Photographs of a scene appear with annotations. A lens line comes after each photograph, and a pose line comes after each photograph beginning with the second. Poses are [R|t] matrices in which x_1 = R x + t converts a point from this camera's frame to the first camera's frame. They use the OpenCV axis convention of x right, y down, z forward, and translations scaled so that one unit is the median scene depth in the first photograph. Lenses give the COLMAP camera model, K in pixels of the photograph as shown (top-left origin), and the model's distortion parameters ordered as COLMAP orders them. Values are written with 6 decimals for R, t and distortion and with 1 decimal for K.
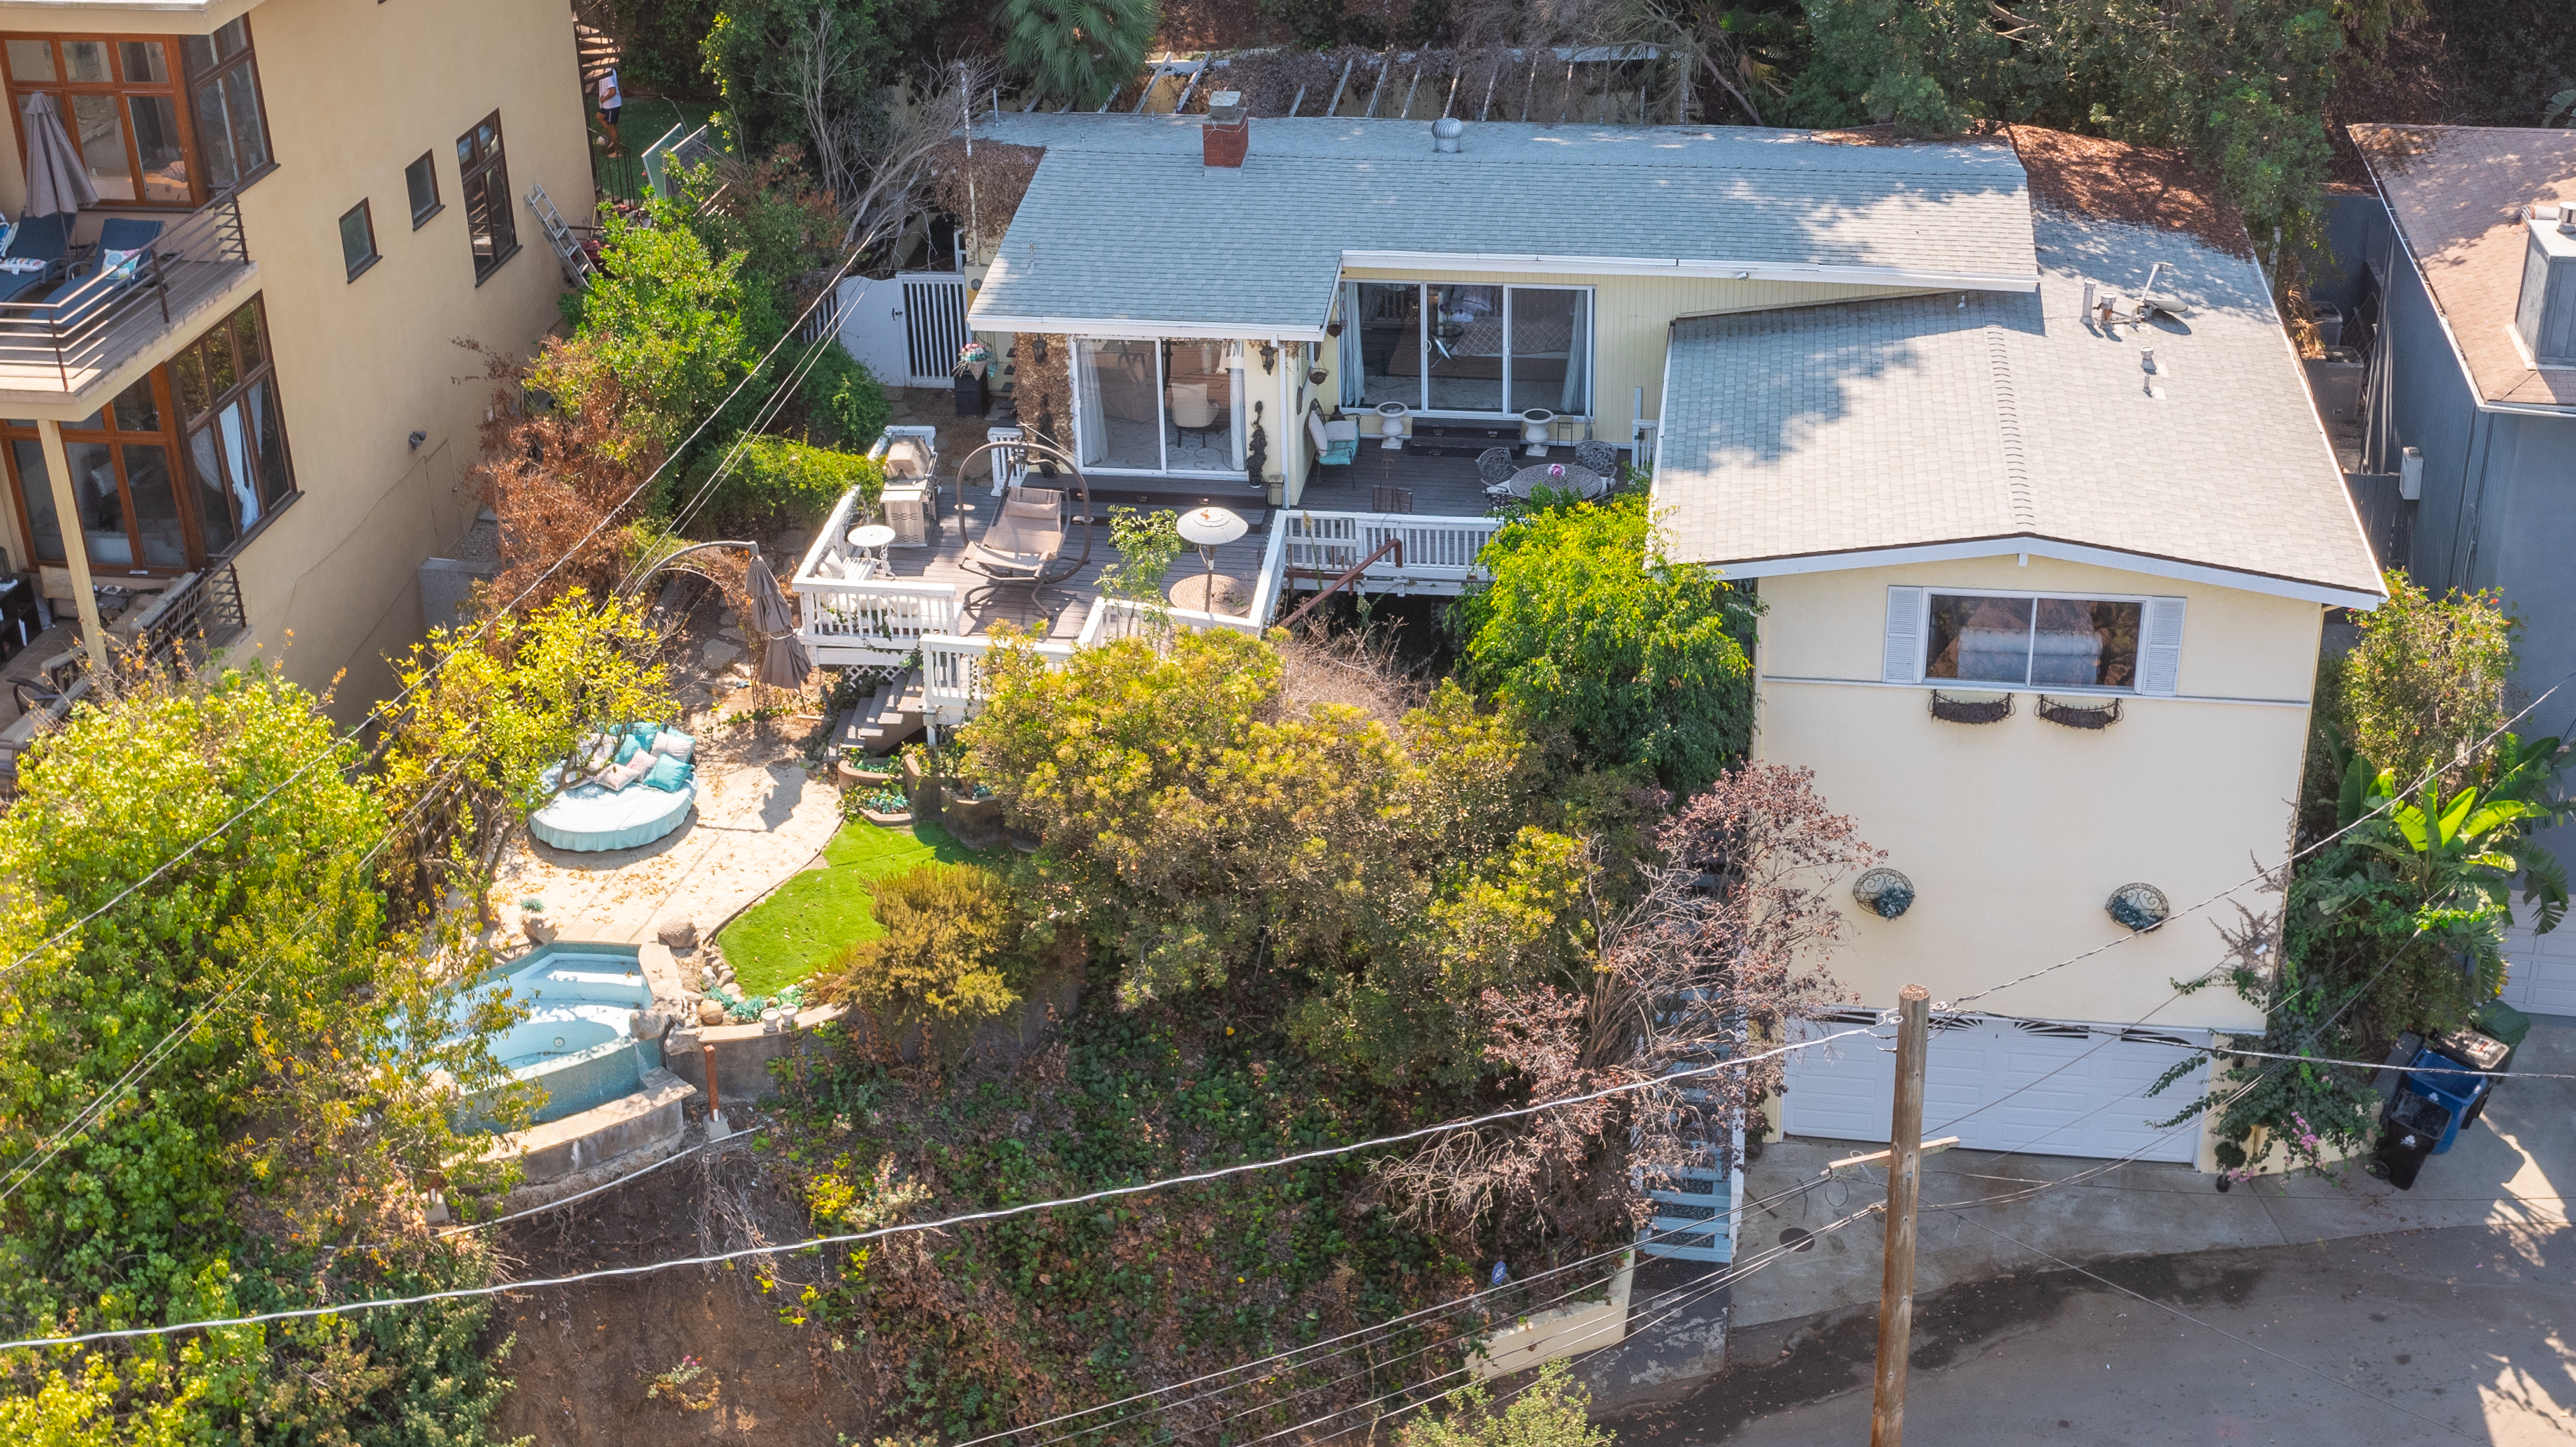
lens RADIAL K [[2931.1, 0, 1285.5], [0, 2931.1, 480.3], [0, 0, 1]] dist [-0.009384, 0.000000]
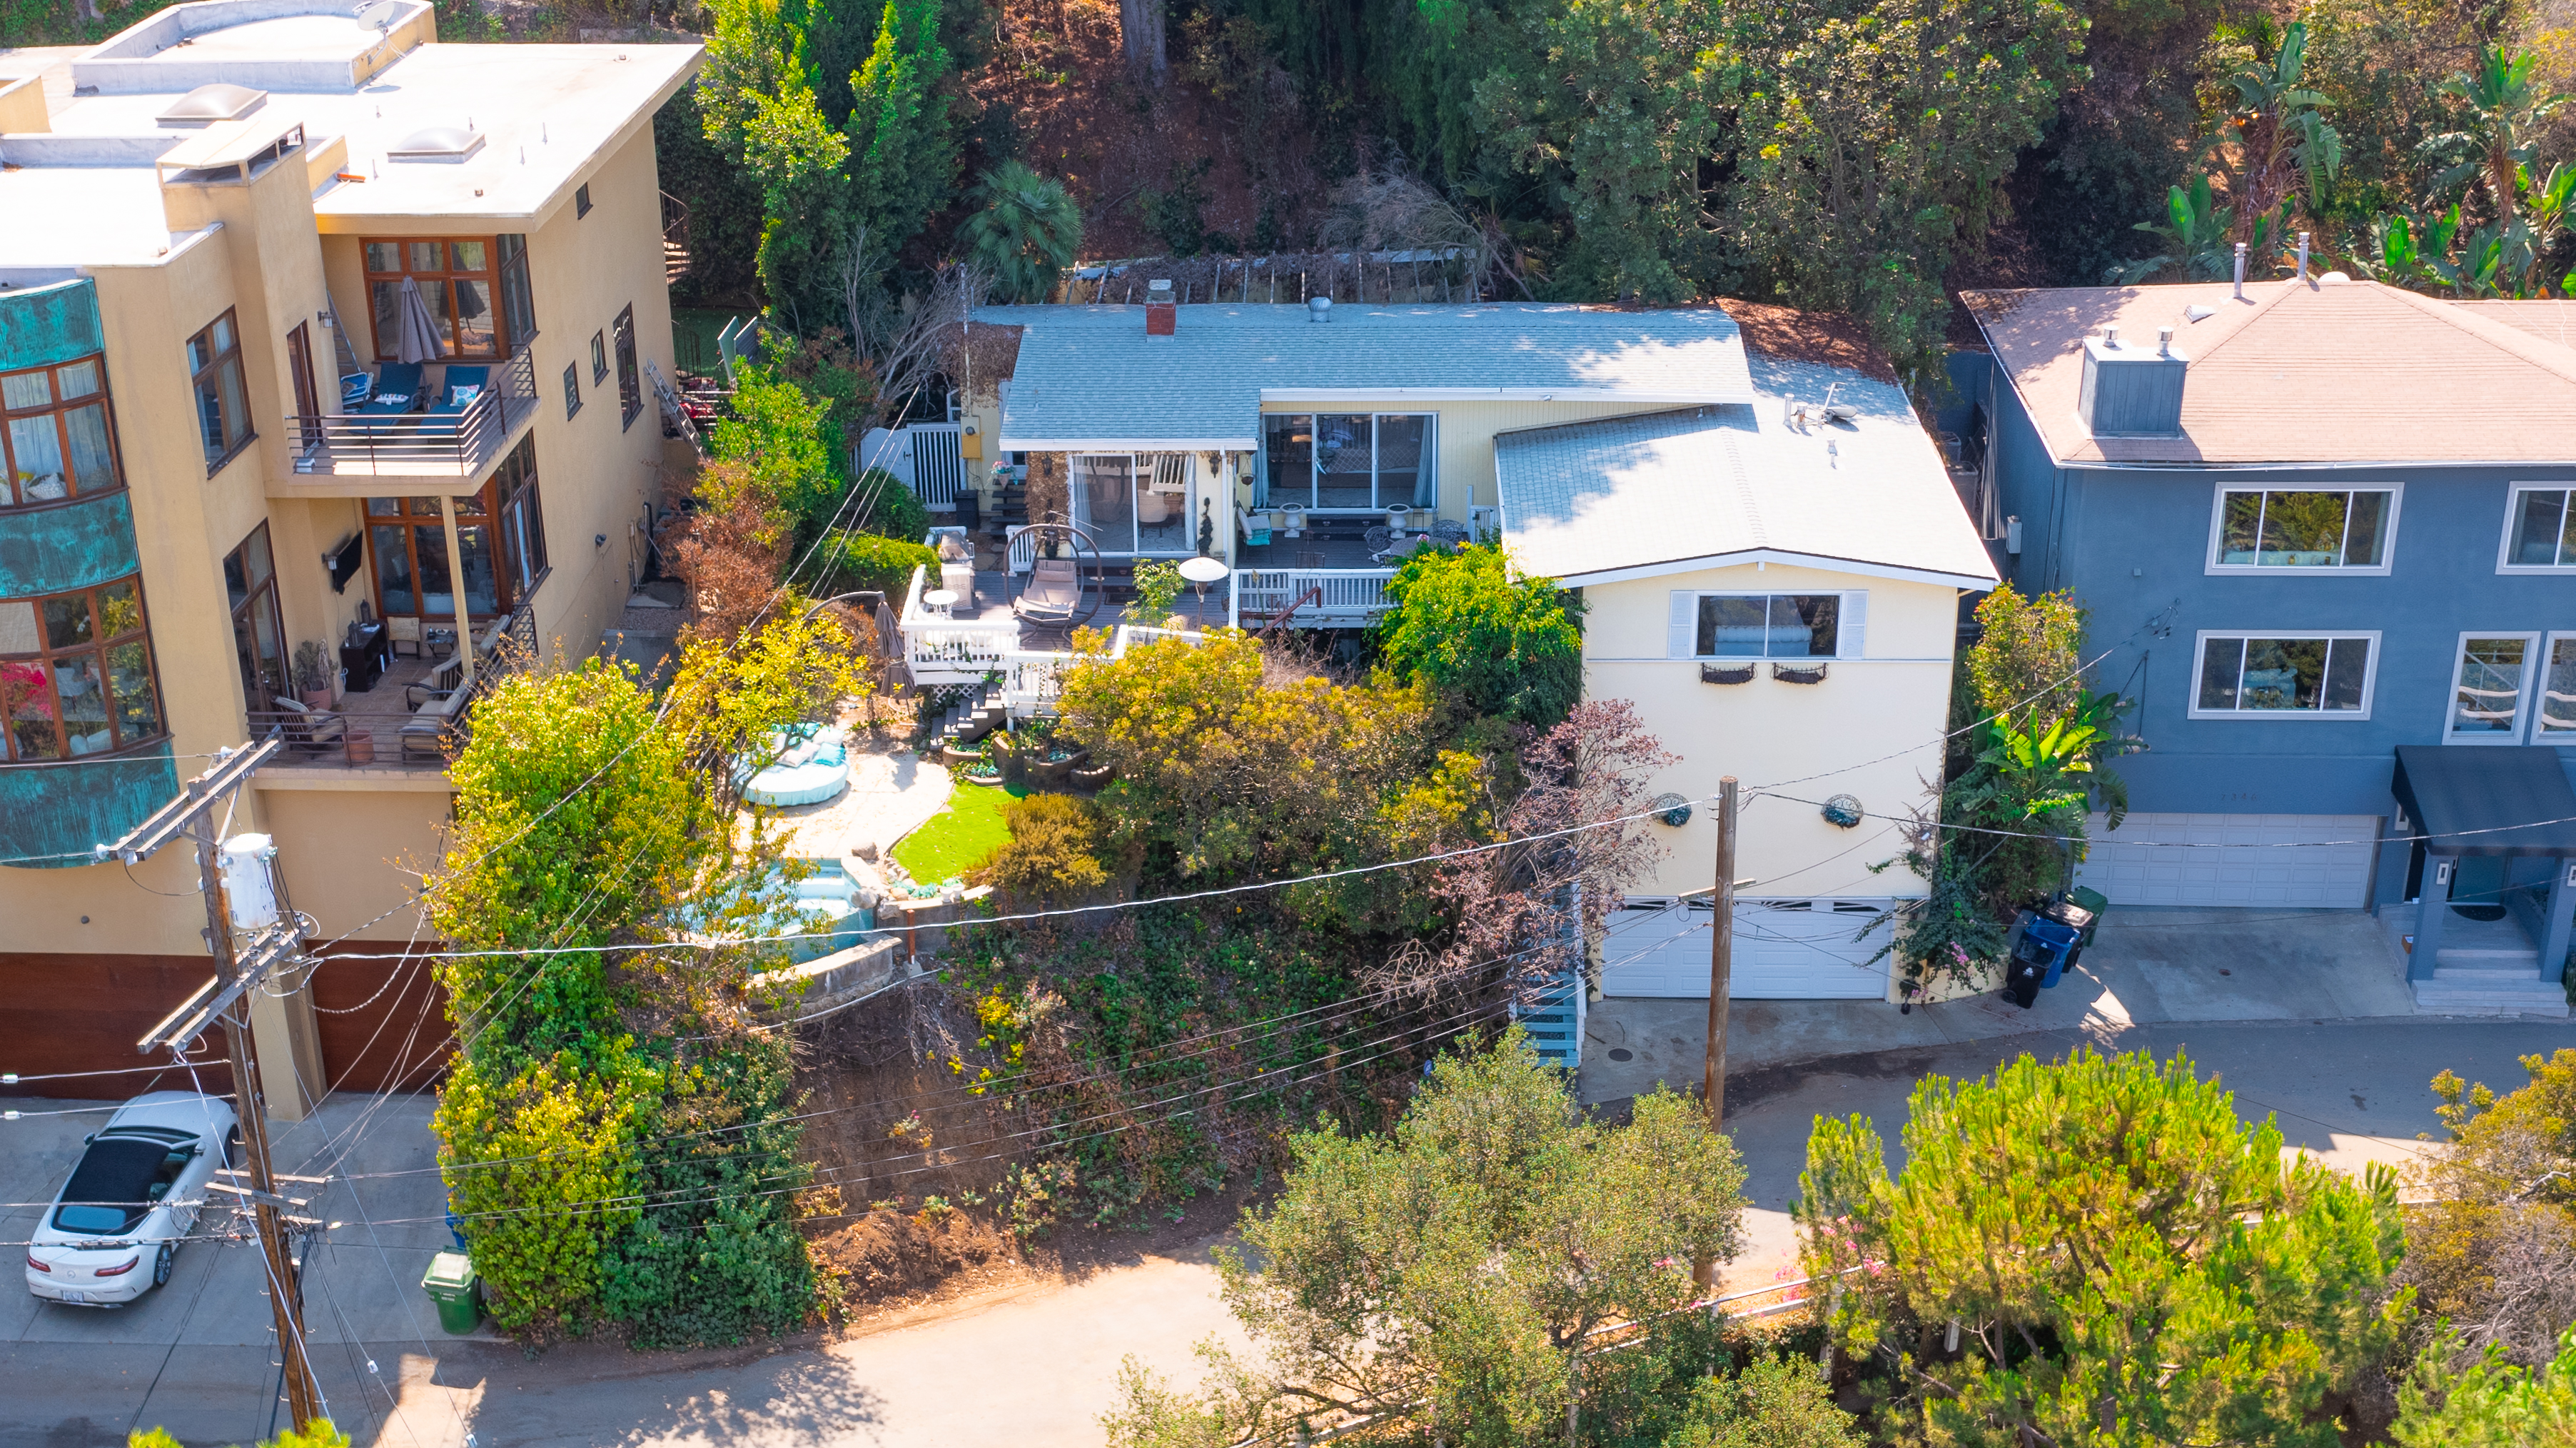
lens RADIAL K [[2931.9, 0, 1206.7], [0, 2931.9, 726.0], [0, 0, 1]] dist [-0.009384, 0.000000]
pose [[0.994833, -0.035309, 0.095185, -0.162275], [0.036178, 0.999318, -0.007418, 0.102270], [-0.094858, 0.010823, 0.995432, -0.426397]]
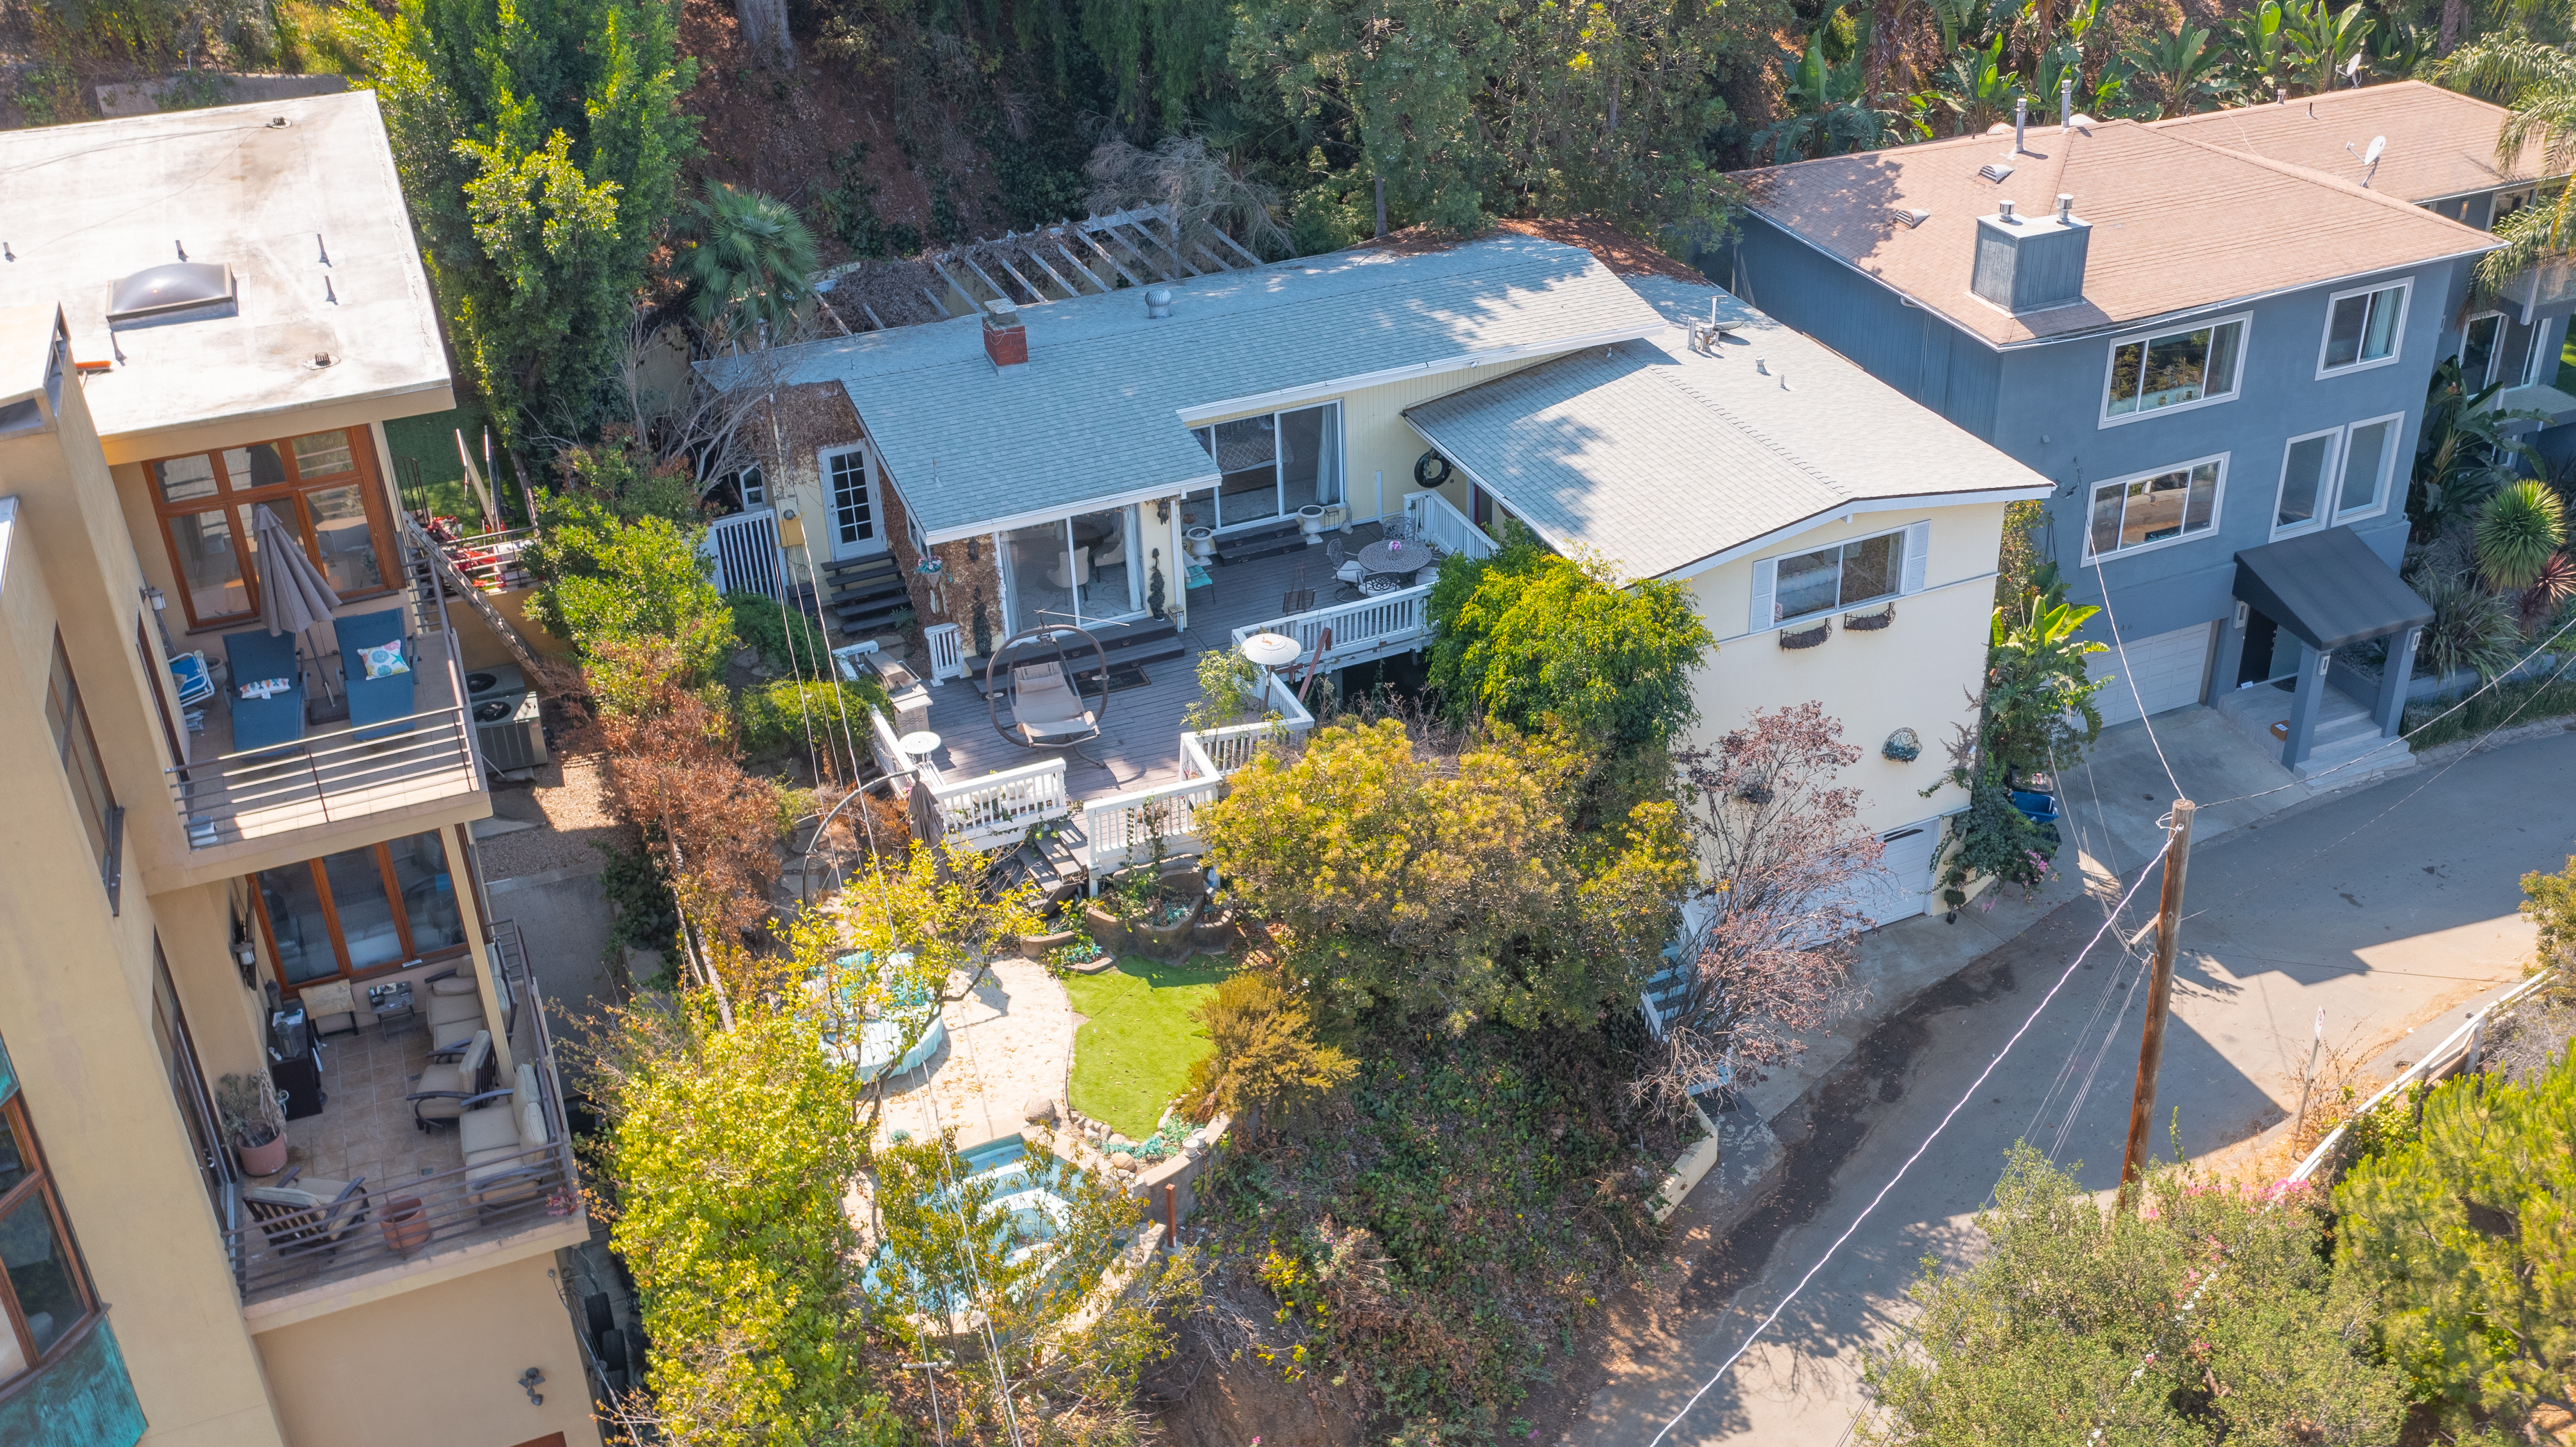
lens RADIAL K [[2373.4, 0, 1382.8], [0, 2373.4, 676.1], [0, 0, 1]] dist [-0.008812, 0.000000]
pose [[0.837592, -0.258005, 0.481531, -0.456772], [0.228224, 0.966103, 0.120657, -0.080654], [-0.496339, 0.008835, 0.868084, 0.132815]]
